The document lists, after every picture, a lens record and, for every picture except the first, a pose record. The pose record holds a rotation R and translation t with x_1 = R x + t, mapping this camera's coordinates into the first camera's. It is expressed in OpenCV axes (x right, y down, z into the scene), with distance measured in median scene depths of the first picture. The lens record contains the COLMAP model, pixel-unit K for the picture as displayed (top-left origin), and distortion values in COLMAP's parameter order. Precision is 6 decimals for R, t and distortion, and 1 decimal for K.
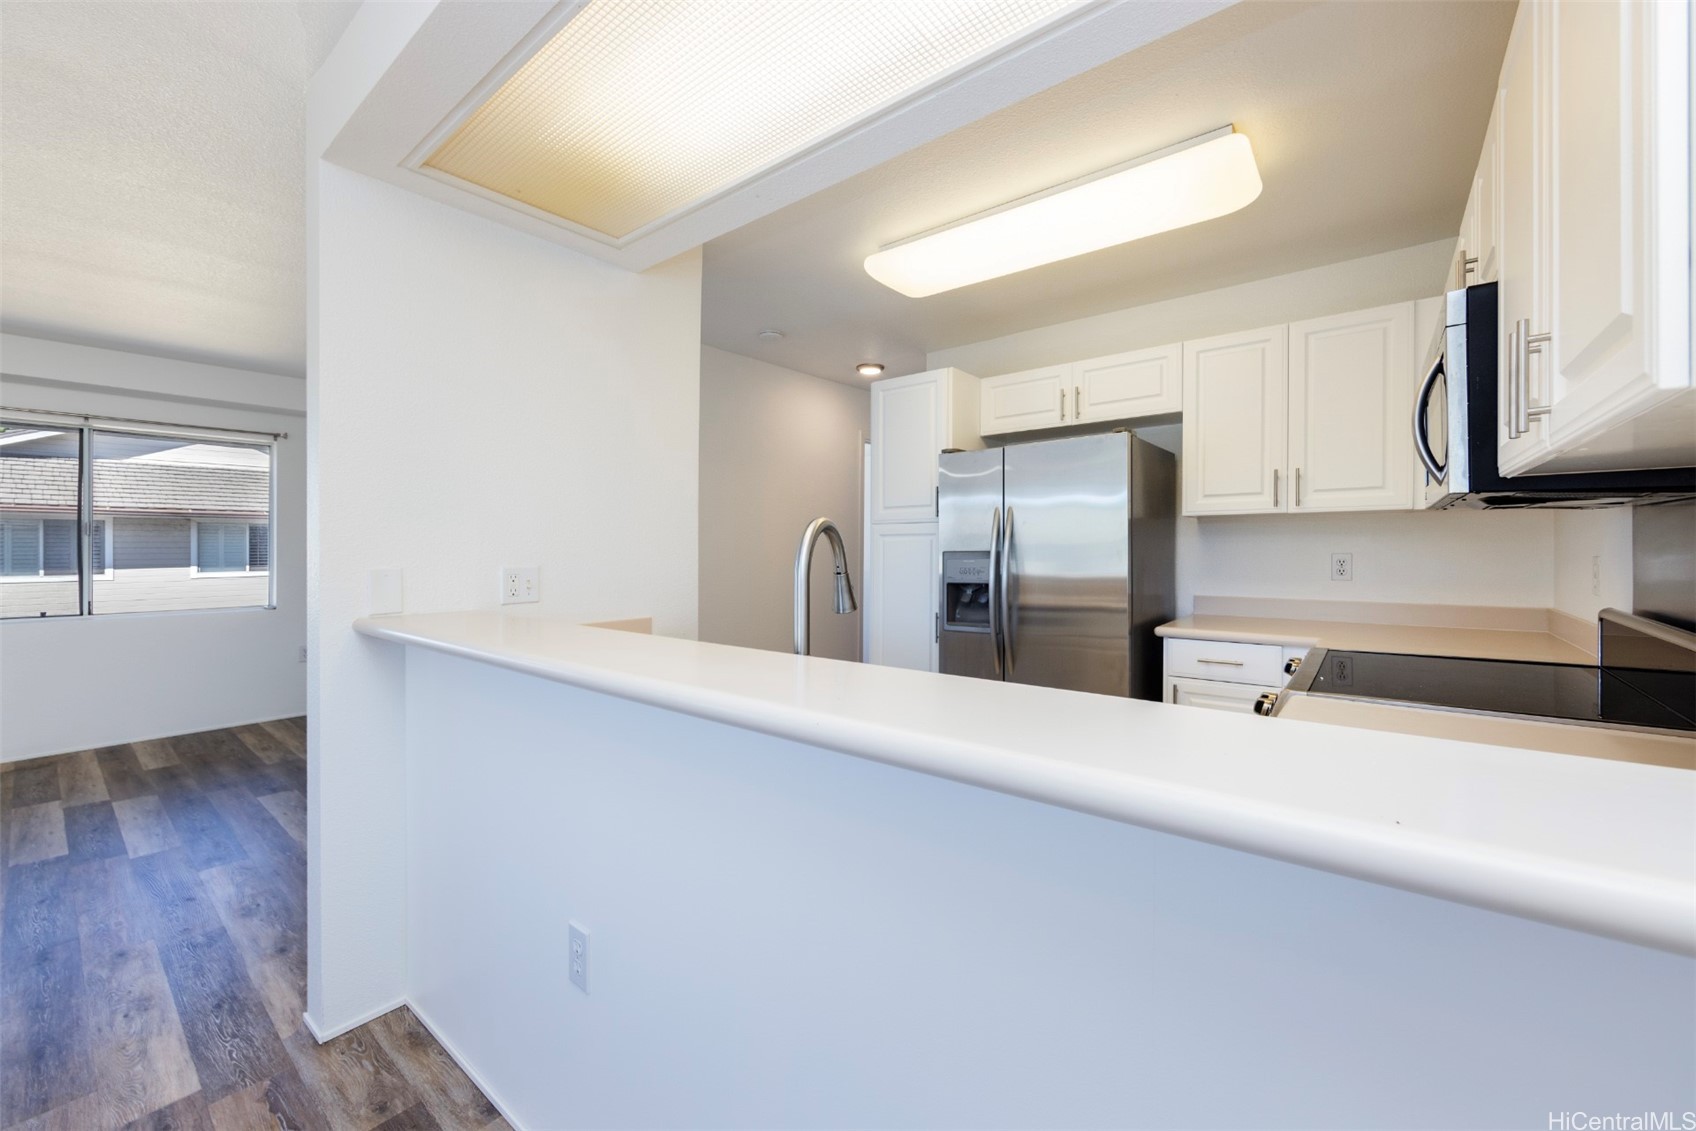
lens RADIAL K [[677.4, 0, 843.5], [0, 677.4, 563.7], [0, 0, 1]] dist [0.004698, -0.000863]
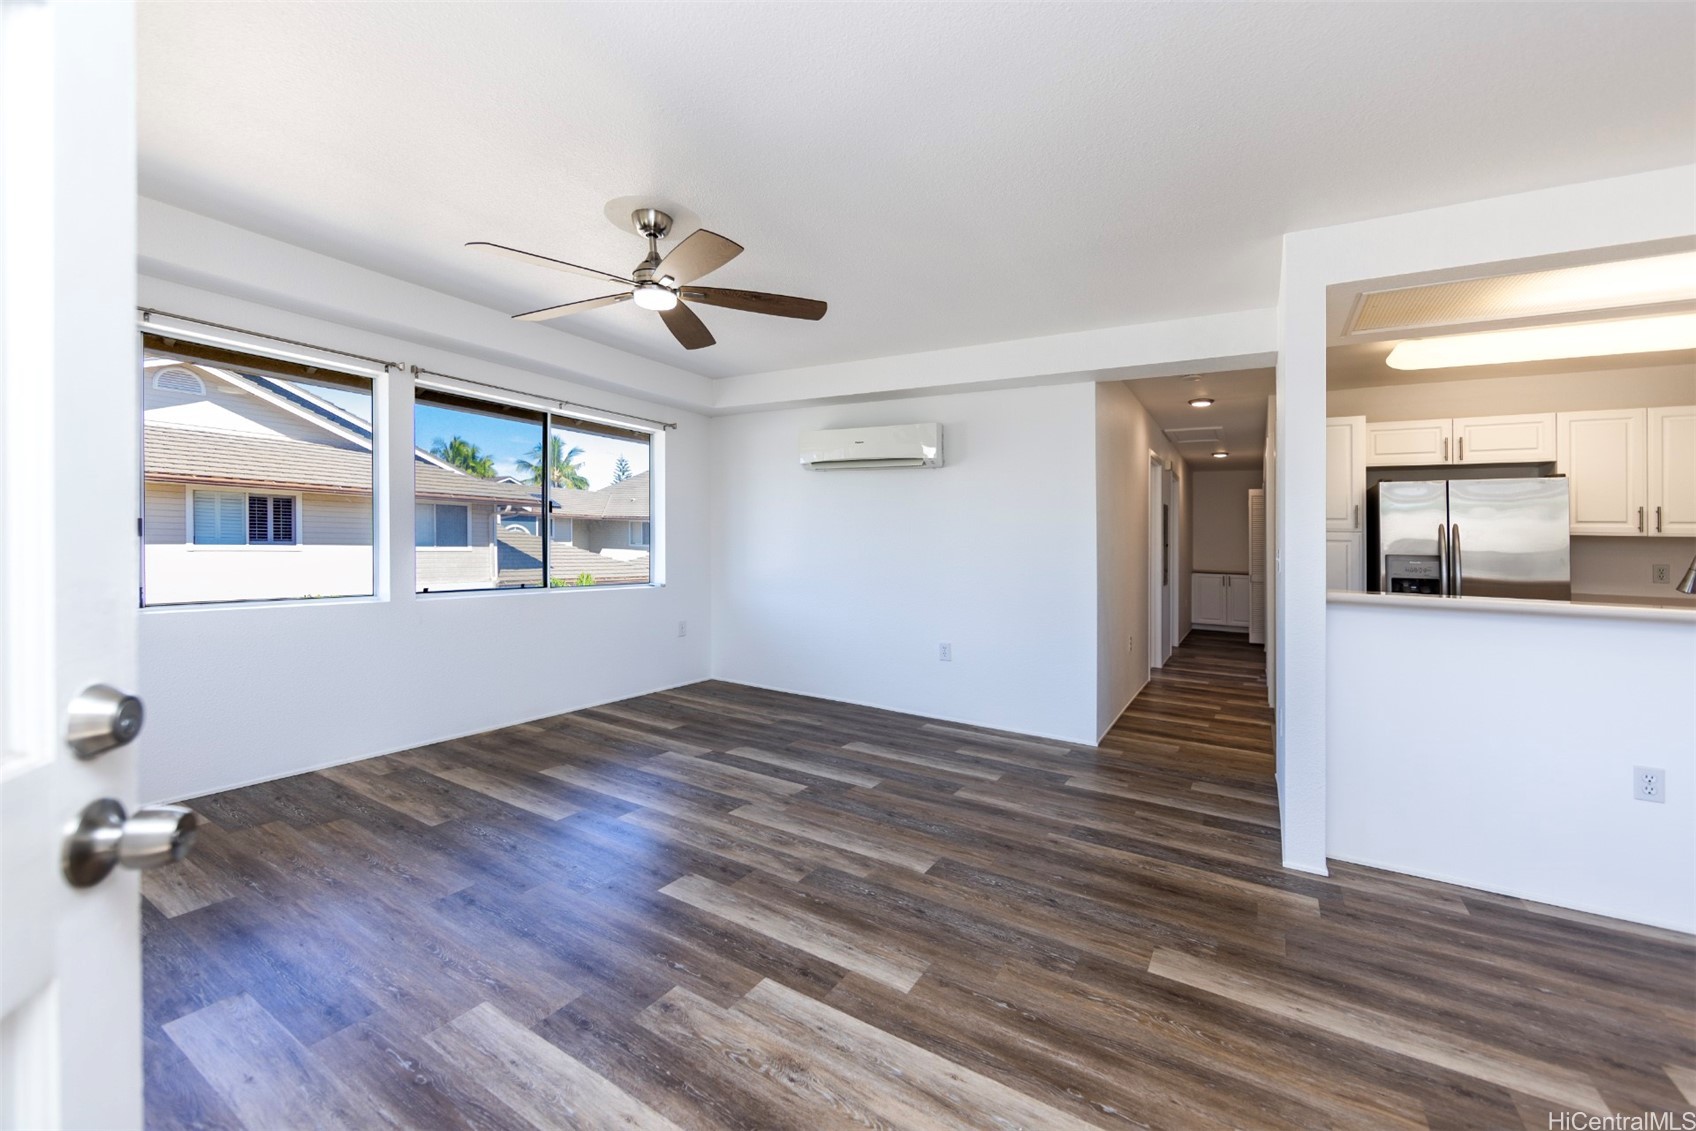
lens RADIAL K [[677.4, 0, 848.4], [0, 677.4, 547.9], [0, 0, 1]] dist [0.004698, -0.000863]
pose [[0.989811, 0.024195, 0.140315, -1.181798], [-0.023707, 0.999706, -0.005144, -0.000388], [-0.140398, 0.001765, 0.990094, -0.209039]]
